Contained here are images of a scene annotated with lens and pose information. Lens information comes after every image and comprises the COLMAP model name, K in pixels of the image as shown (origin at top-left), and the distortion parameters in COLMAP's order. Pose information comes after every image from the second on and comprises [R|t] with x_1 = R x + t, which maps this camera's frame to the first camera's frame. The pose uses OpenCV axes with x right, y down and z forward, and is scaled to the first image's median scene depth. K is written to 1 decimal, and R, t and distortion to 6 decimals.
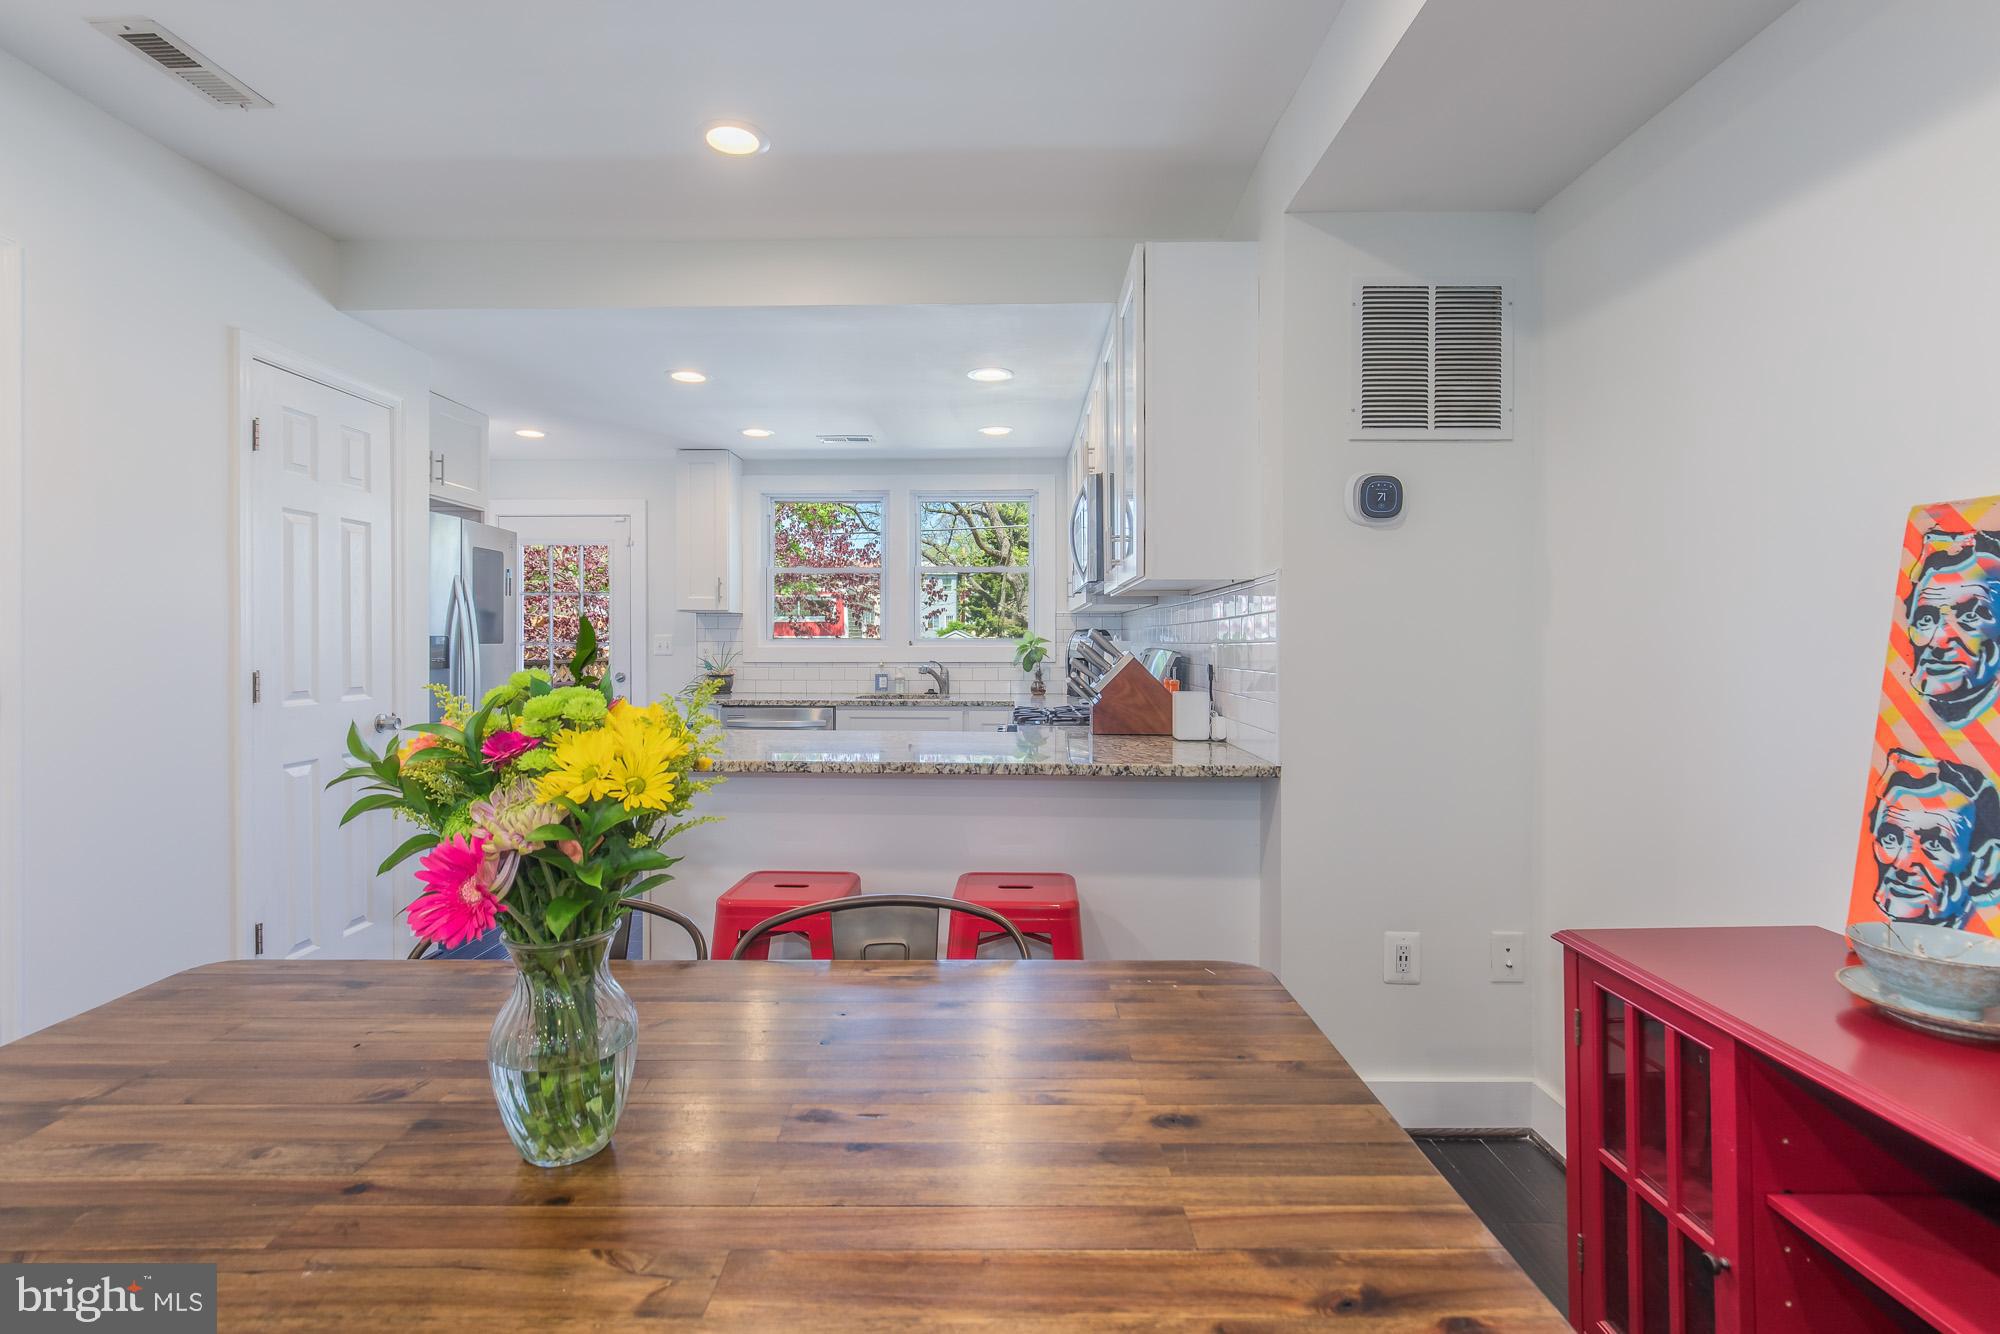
lens RADIAL K [[927.7, 0, 999.8], [0, 927.7, 648.5], [0, 0, 1]] dist [-0.010151, 0.003630]
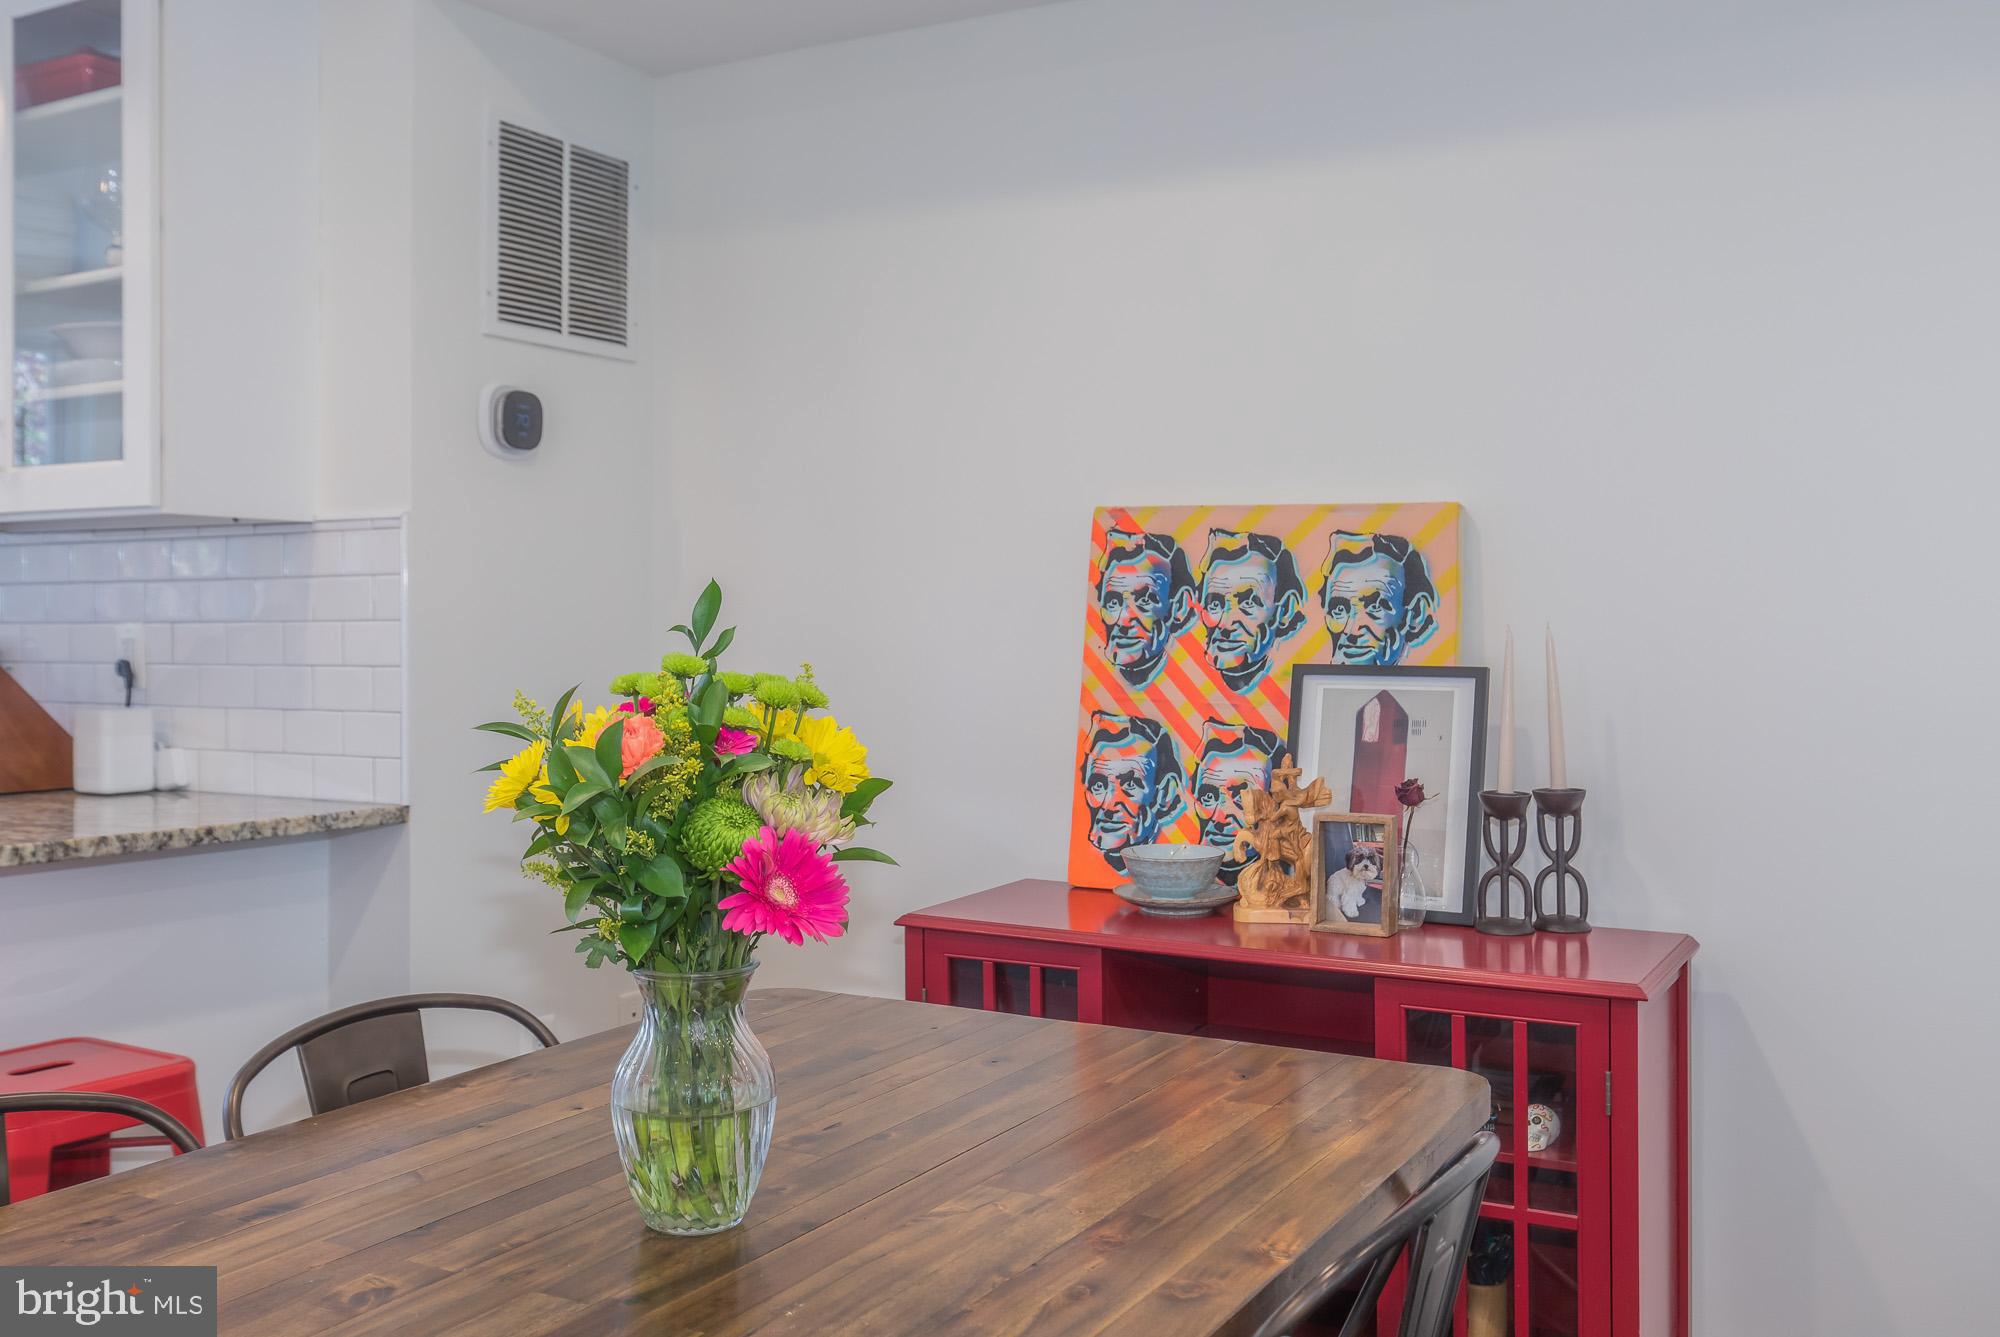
lens RADIAL K [[1817.5, 0, 1000.2], [0, 1817.5, 656.3], [0, 0, 1]] dist [0.003394, -0.000236]
pose [[0.492436, -0.018400, 0.870154, -1.161731], [0.005779, 0.999824, 0.017871, -0.004582], [-0.870329, -0.003772, 0.492456, -0.049155]]
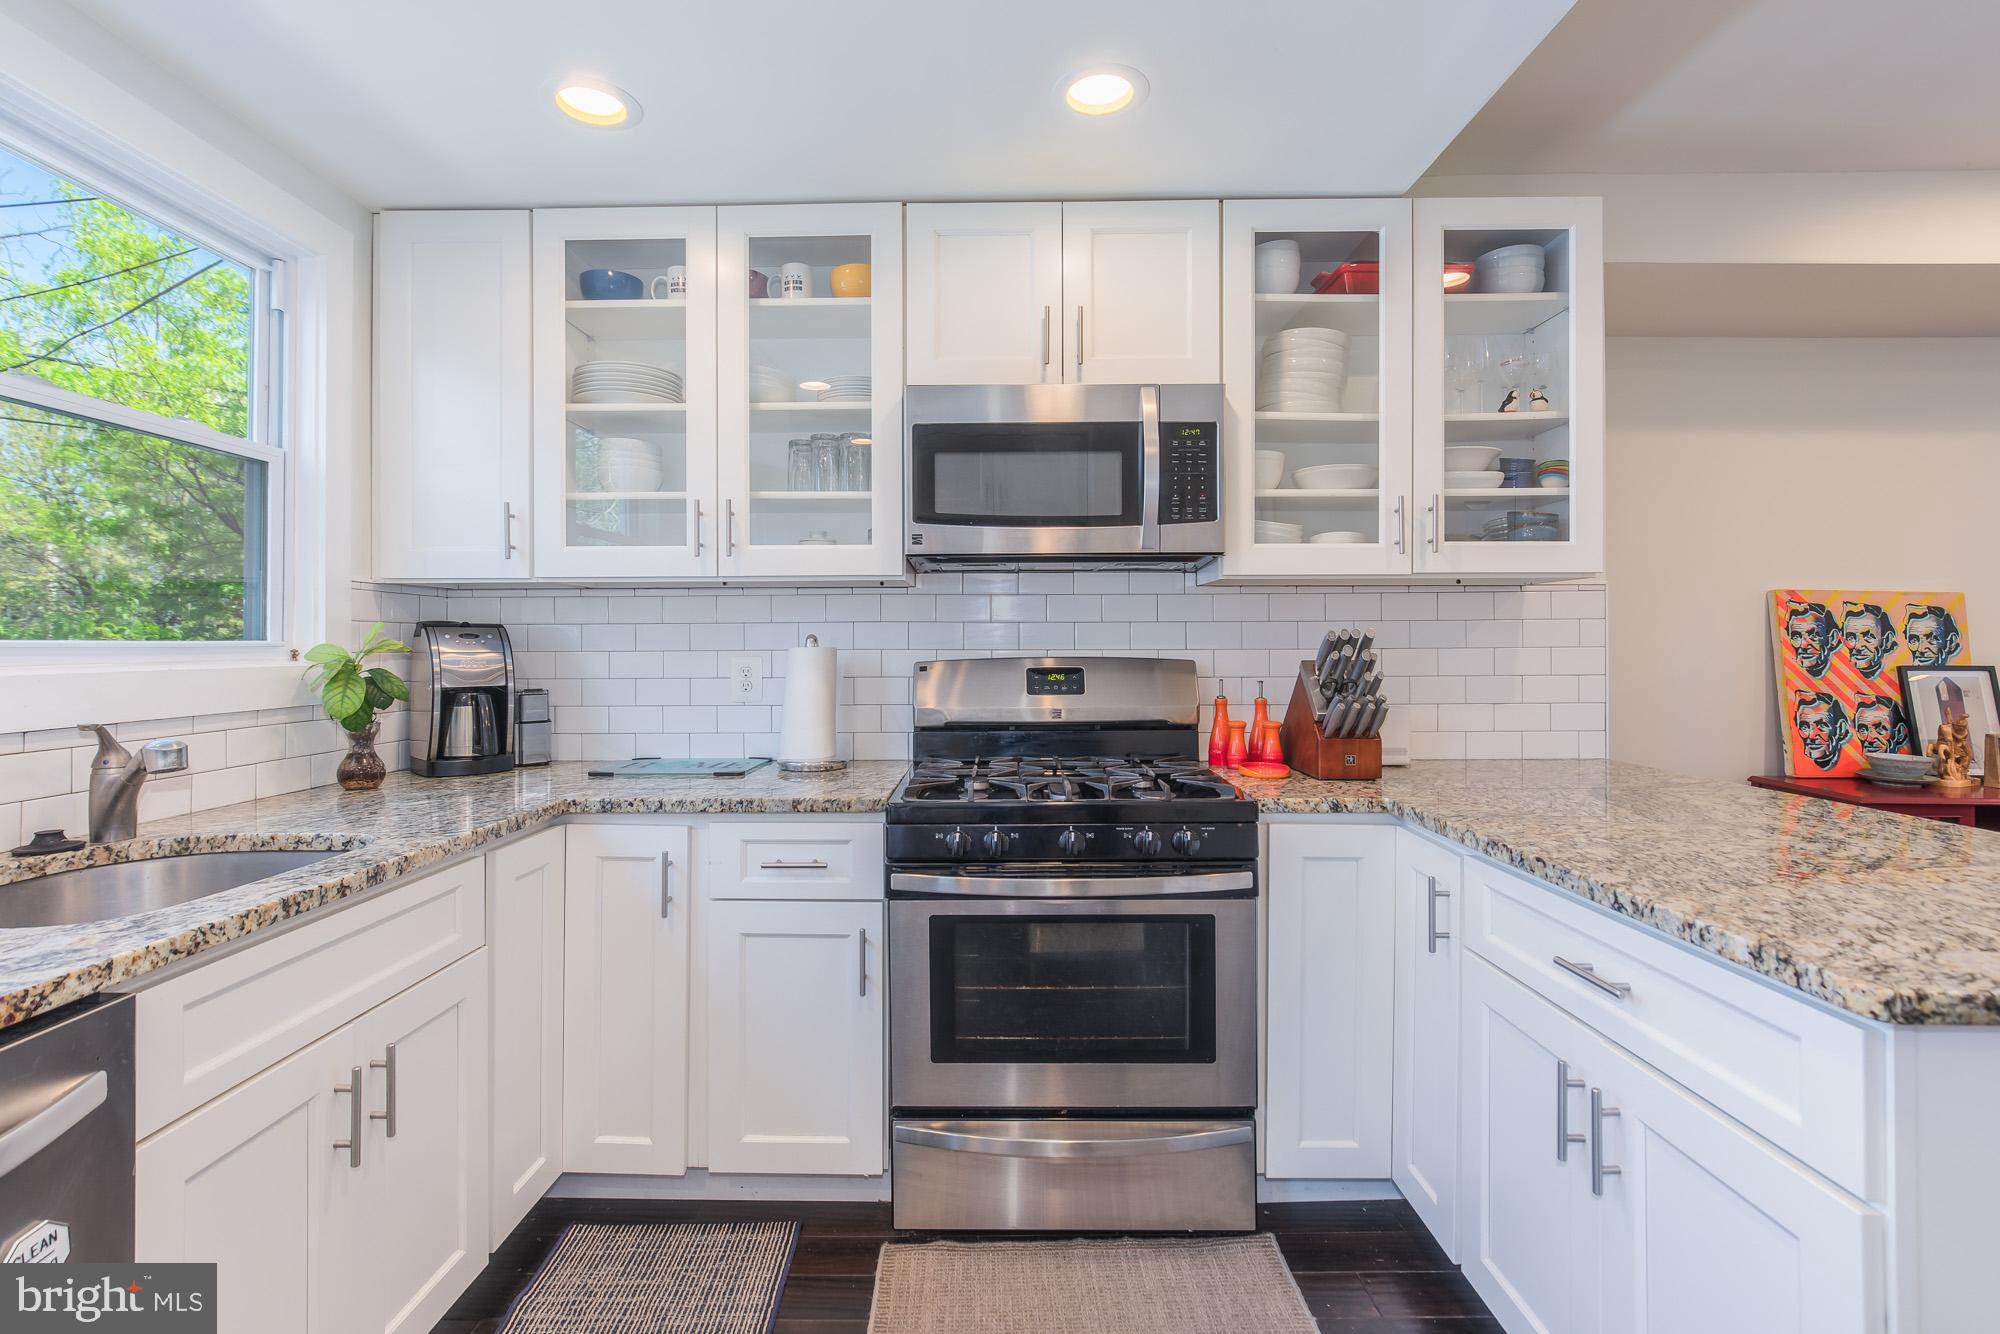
lens RADIAL K [[927.7, 0, 987.0], [0, 927.7, 653.6], [0, 0, 1]] dist [-0.010151, 0.003630]
pose [[0.033832, 0.007913, 0.999396, -1.548786], [0.007648, 0.999937, -0.008177, 0.017594], [-0.999398, 0.007920, 0.033769, 3.110496]]
